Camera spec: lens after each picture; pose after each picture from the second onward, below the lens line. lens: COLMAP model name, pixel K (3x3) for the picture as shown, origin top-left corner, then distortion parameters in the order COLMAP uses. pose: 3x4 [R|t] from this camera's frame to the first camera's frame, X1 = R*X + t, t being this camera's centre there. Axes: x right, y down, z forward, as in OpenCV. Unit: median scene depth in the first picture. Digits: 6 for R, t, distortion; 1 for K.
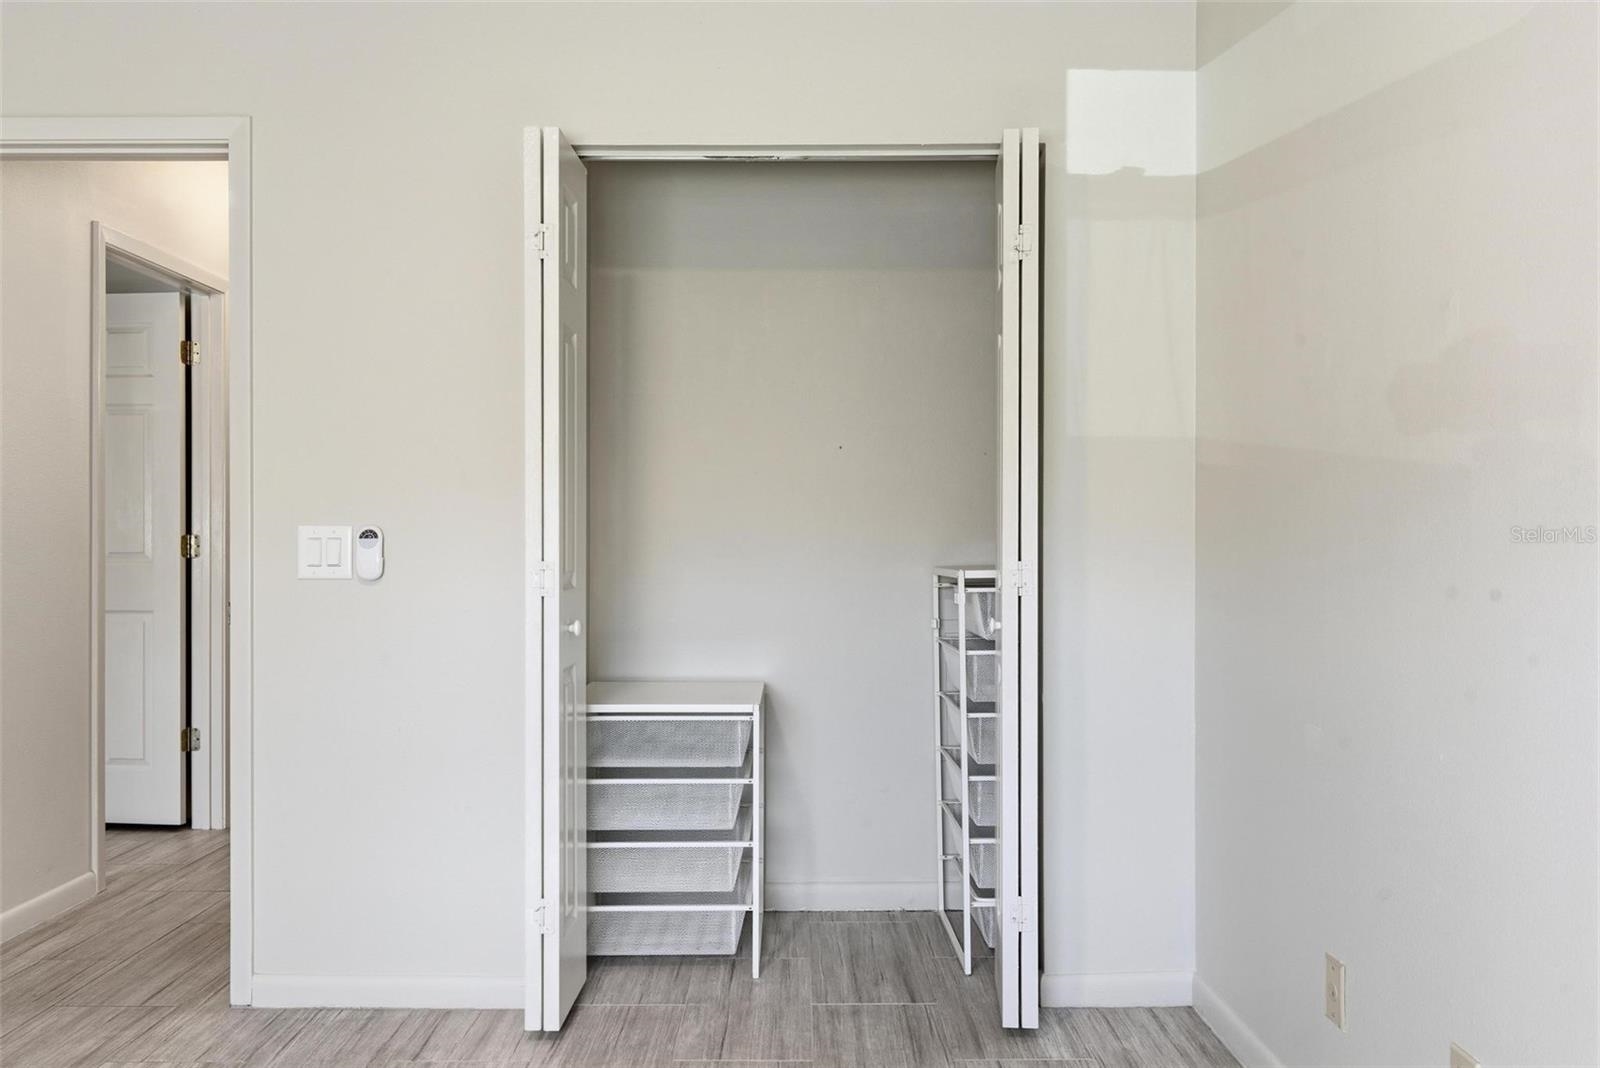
lens RADIAL K [[1210.4, 0, 801.4], [0, 1210.4, 545.8], [0, 0, 1]] dist [0.002248, 0.002020]
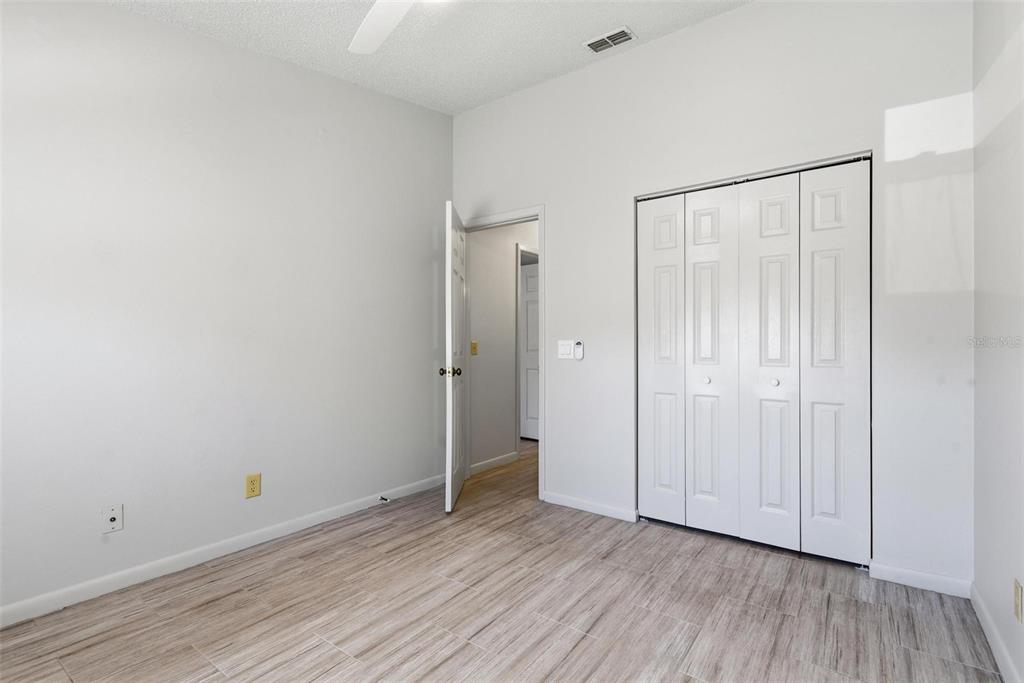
lens RADIAL K [[486.9, 0, 506.0], [0, 486.9, 348.0], [0, 0, 1]] dist [-0.000978, -0.000775]
pose [[0.794538, 0.005036, -0.607194, 0.205863], [-0.005480, 0.999984, 0.001123, 0.000925], [0.607190, 0.002435, 0.794553, -0.016331]]
